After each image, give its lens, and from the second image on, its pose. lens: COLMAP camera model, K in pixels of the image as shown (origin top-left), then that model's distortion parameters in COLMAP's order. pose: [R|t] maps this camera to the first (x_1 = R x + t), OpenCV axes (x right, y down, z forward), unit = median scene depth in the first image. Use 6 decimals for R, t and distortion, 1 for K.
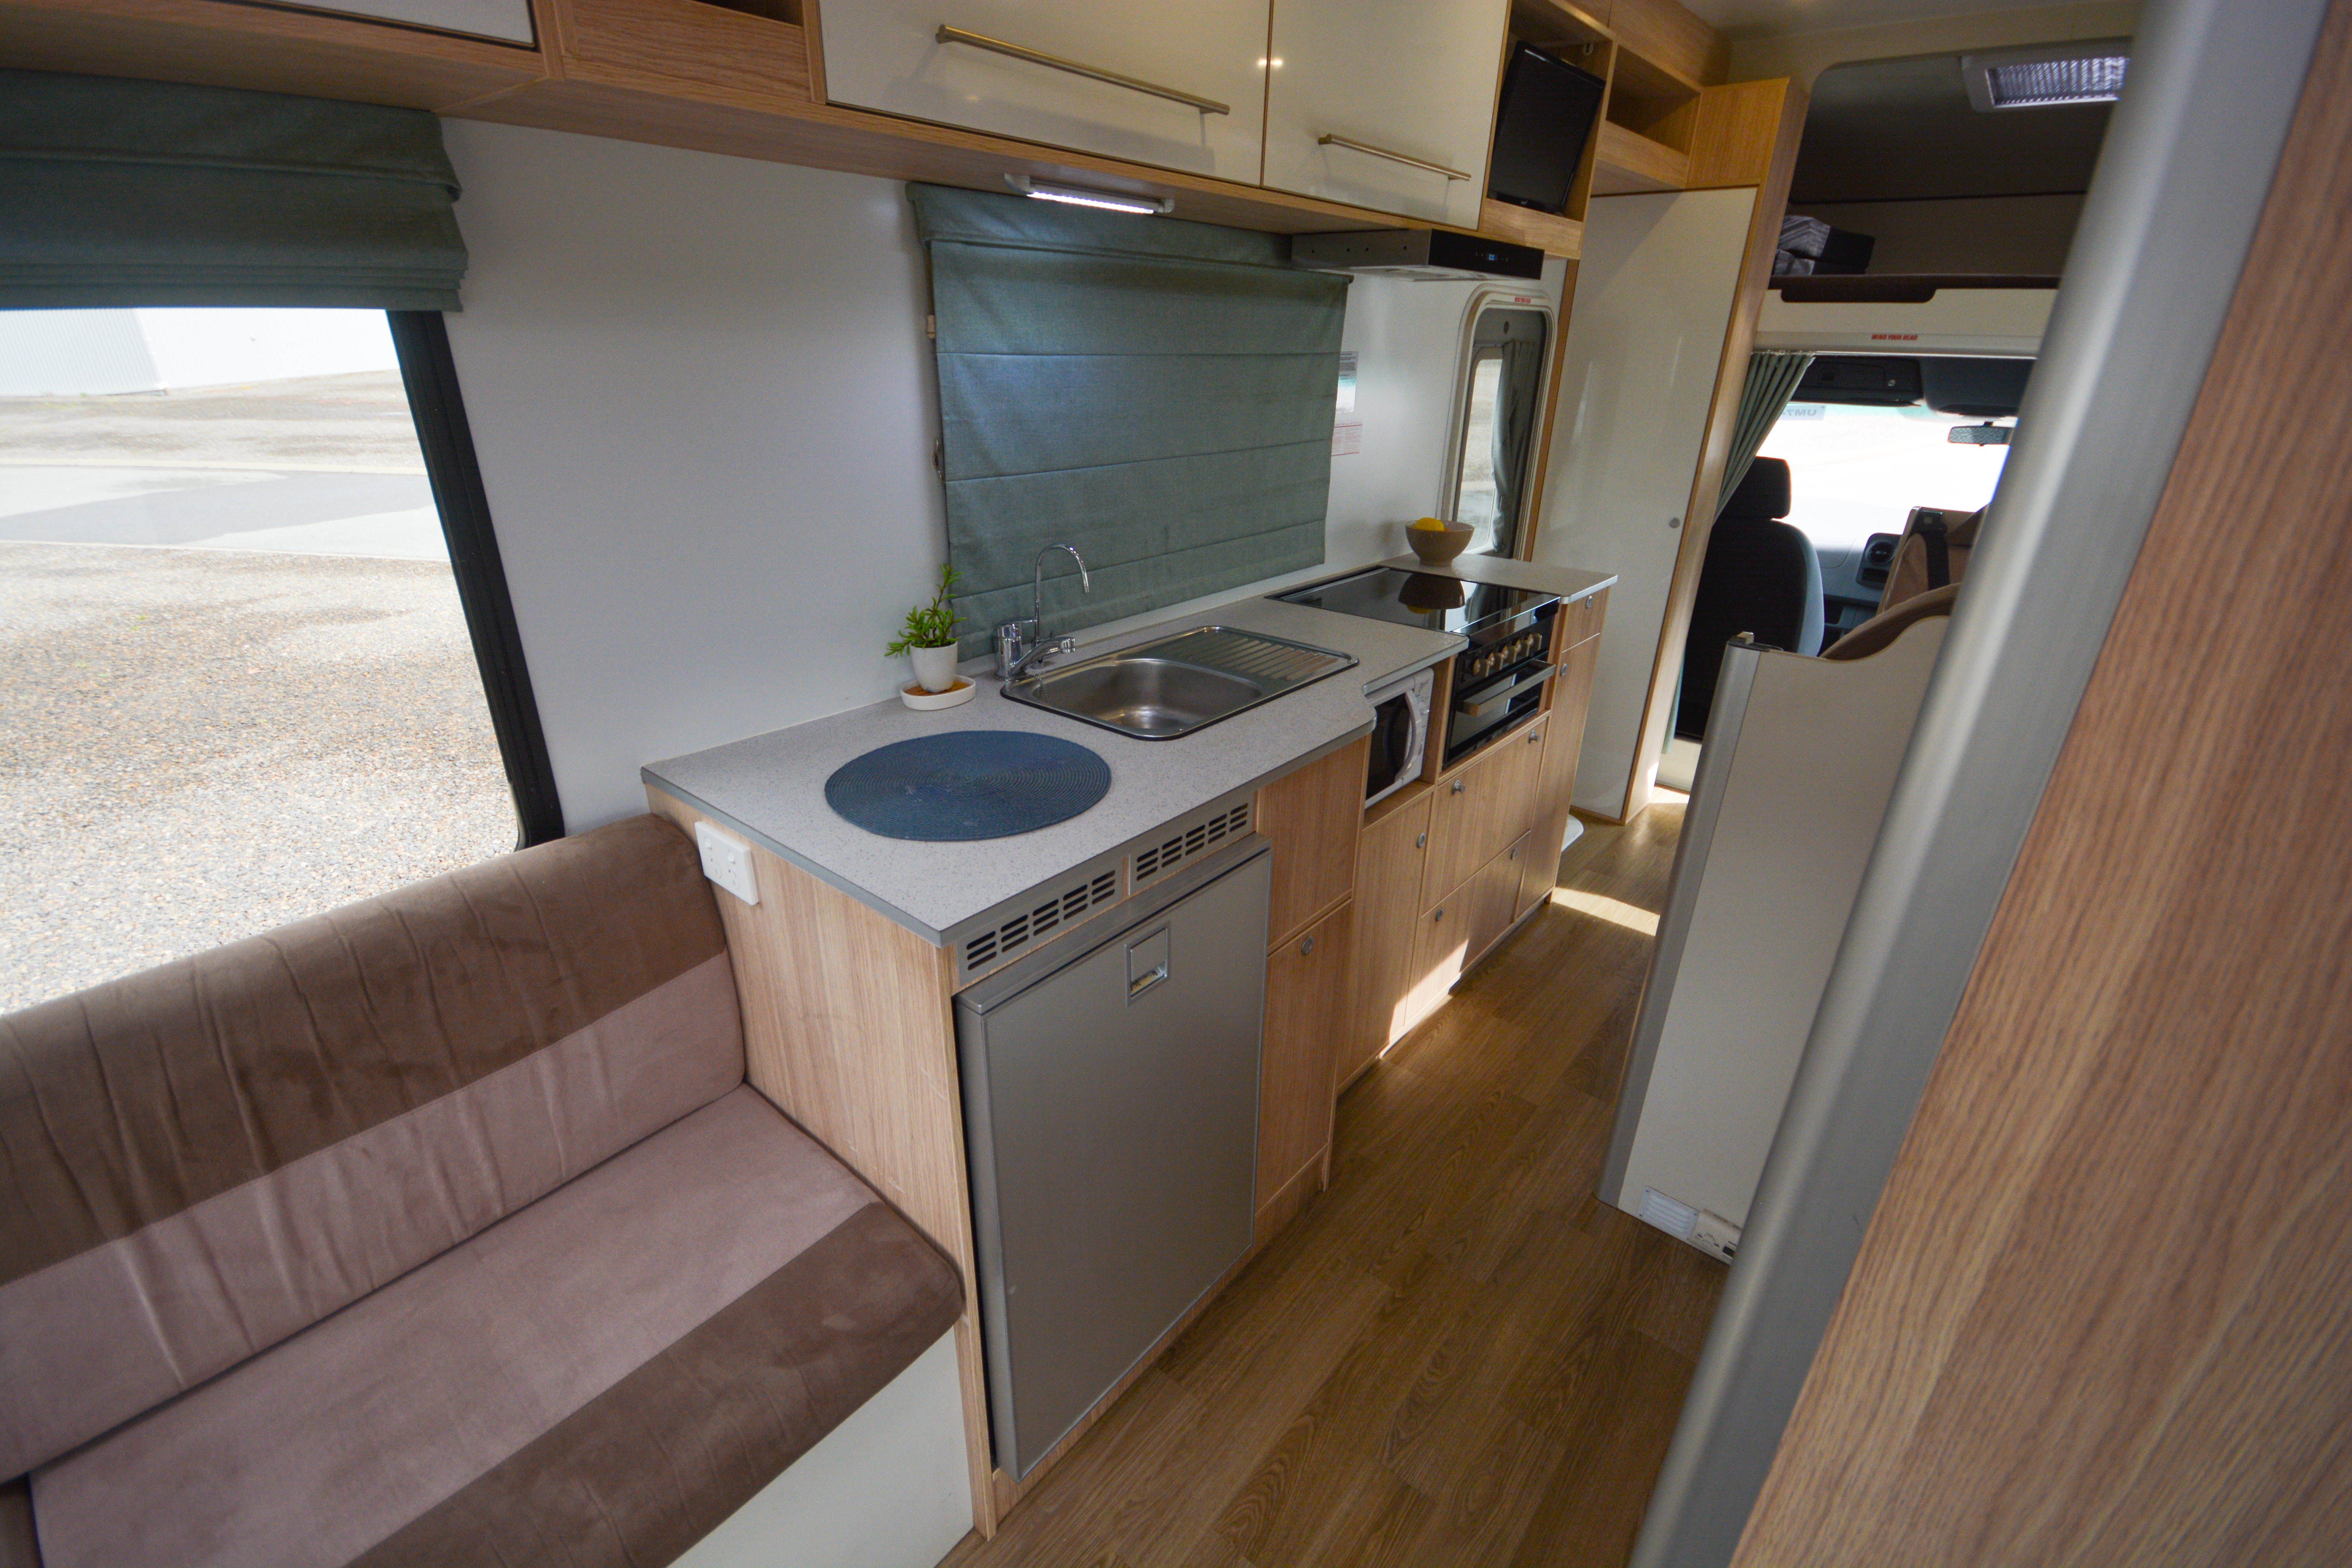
lens RADIAL K [[1028.0, 0, 1172.3], [0, 1028.0, 789.8], [0, 0, 1]] dist [0.012705, -0.014758]
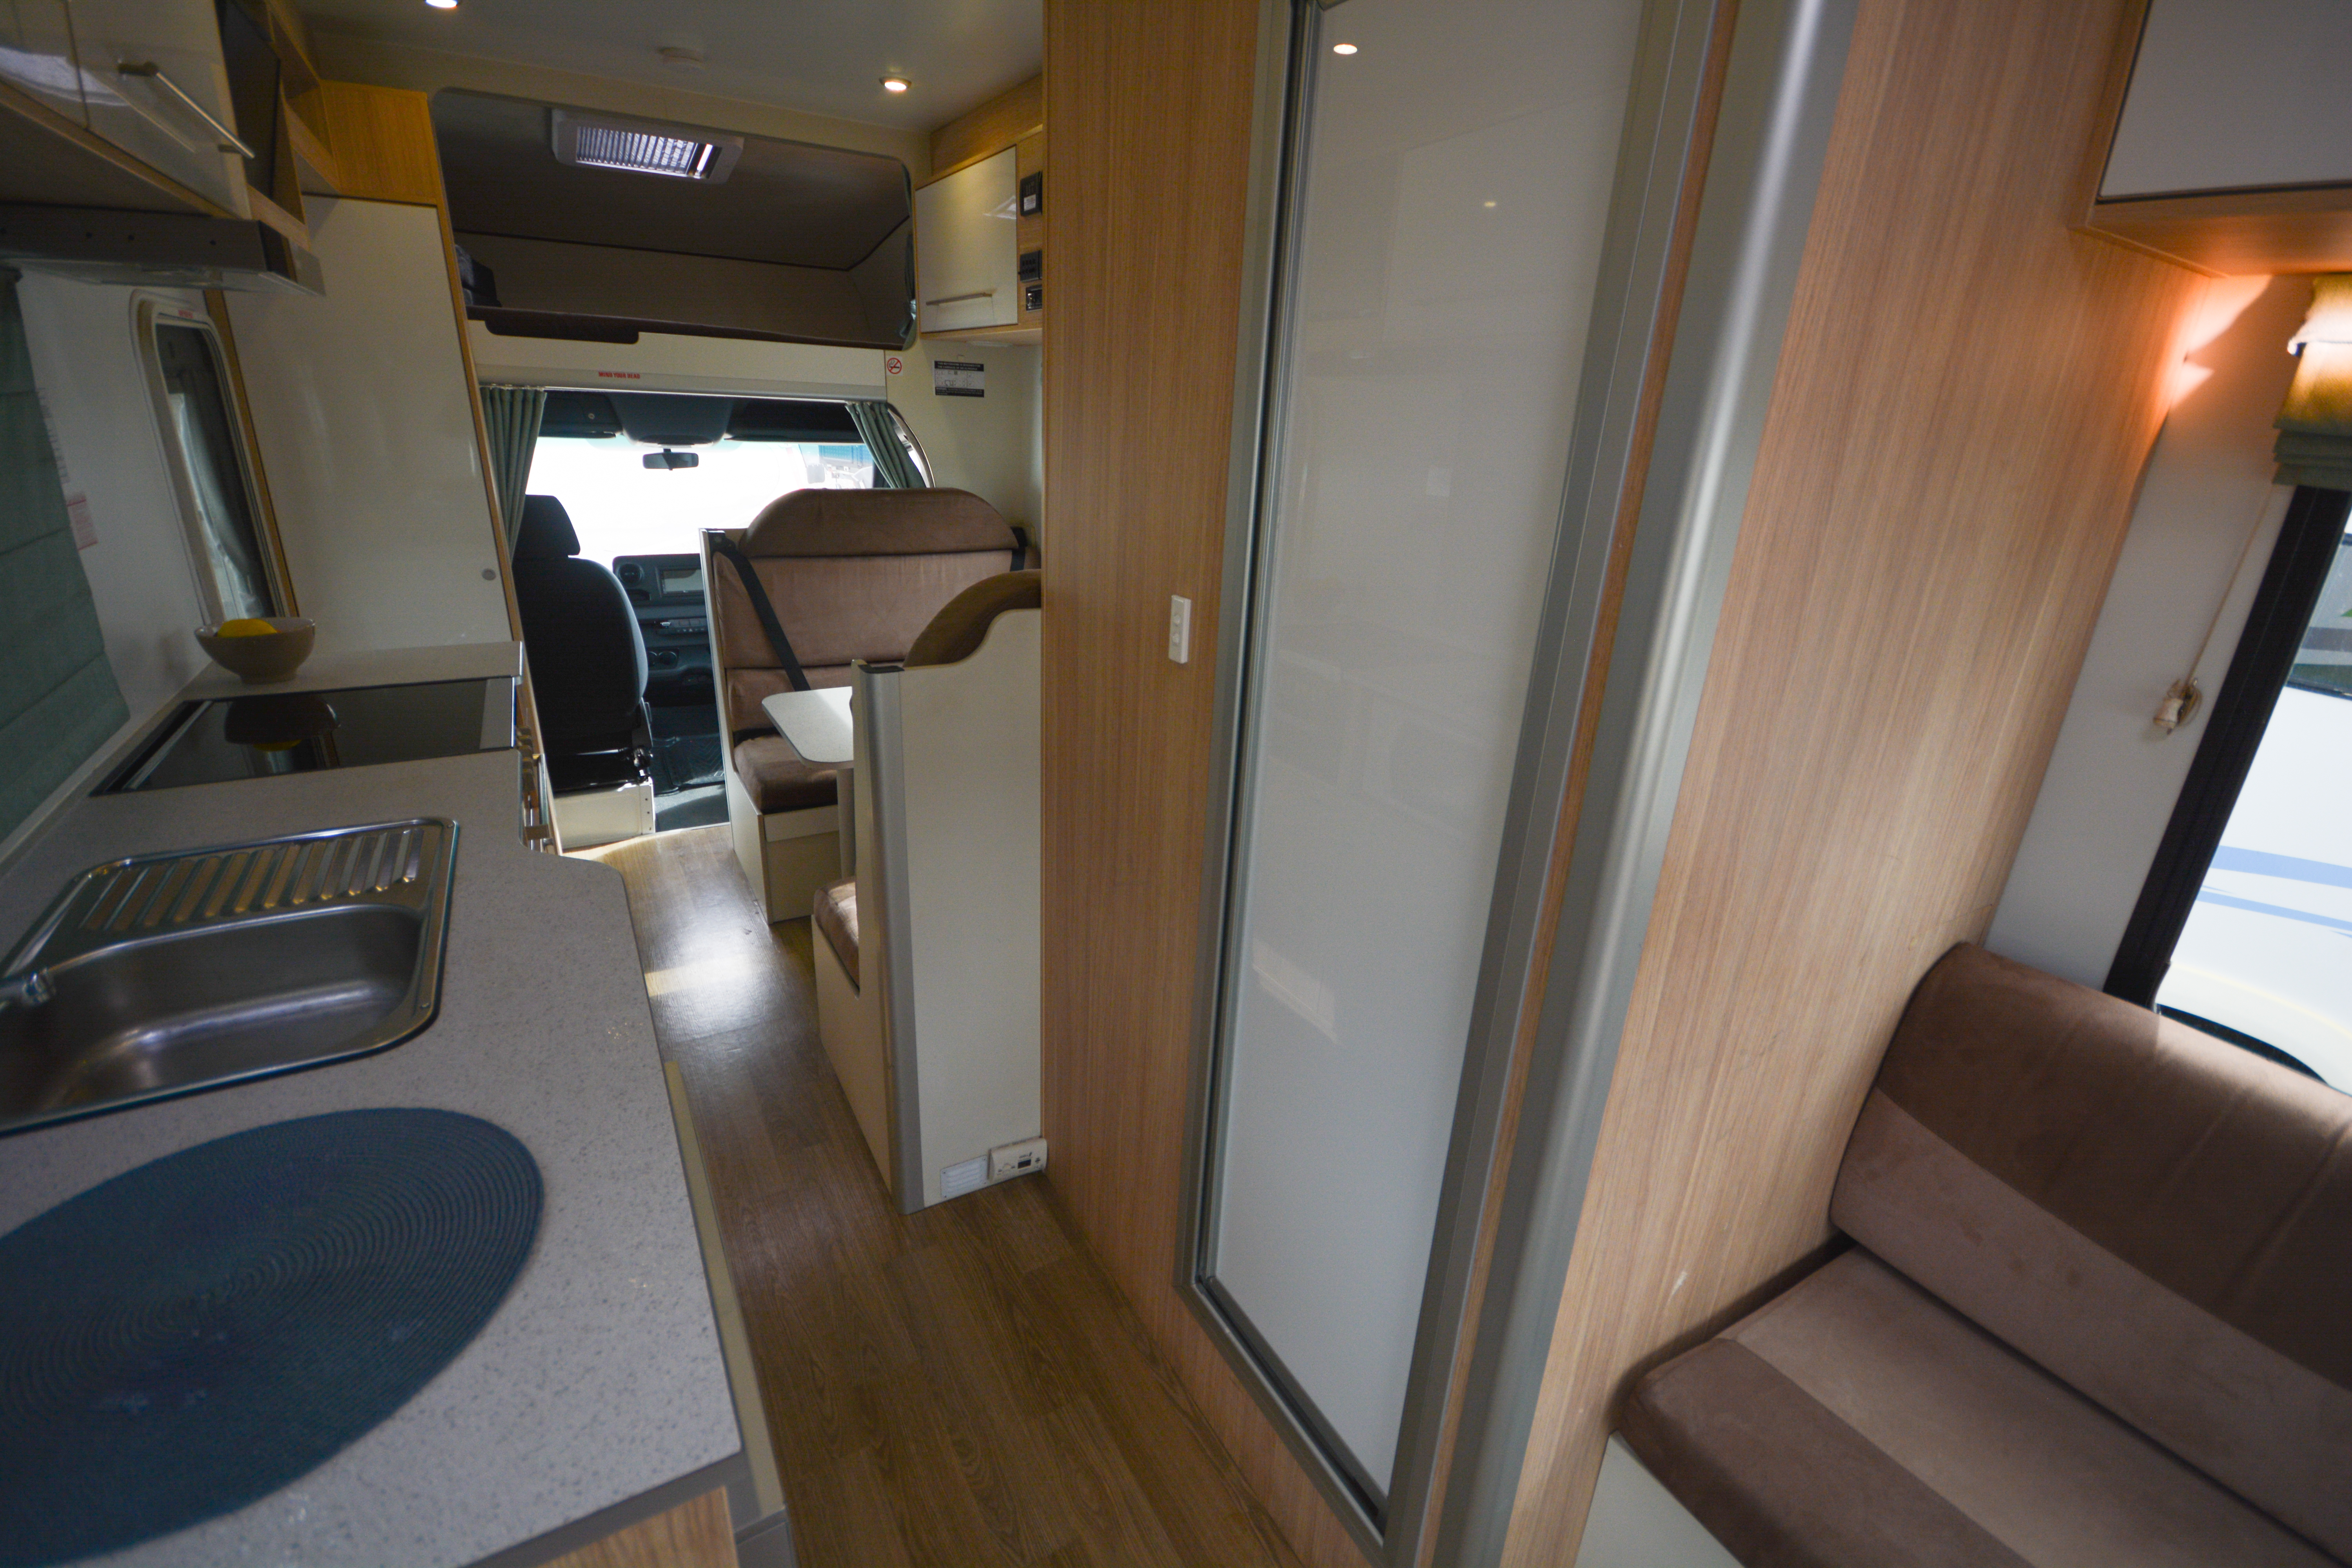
lens RADIAL K [[1028.0, 0, 1168.8], [0, 1028.0, 790.6], [0, 0, 1]] dist [0.012705, -0.014758]
pose [[0.335676, -0.330190, 0.882211, -0.234379], [0.345596, 0.914412, 0.210745, -0.102128], [-0.876291, 0.234146, 0.421058, 0.211697]]
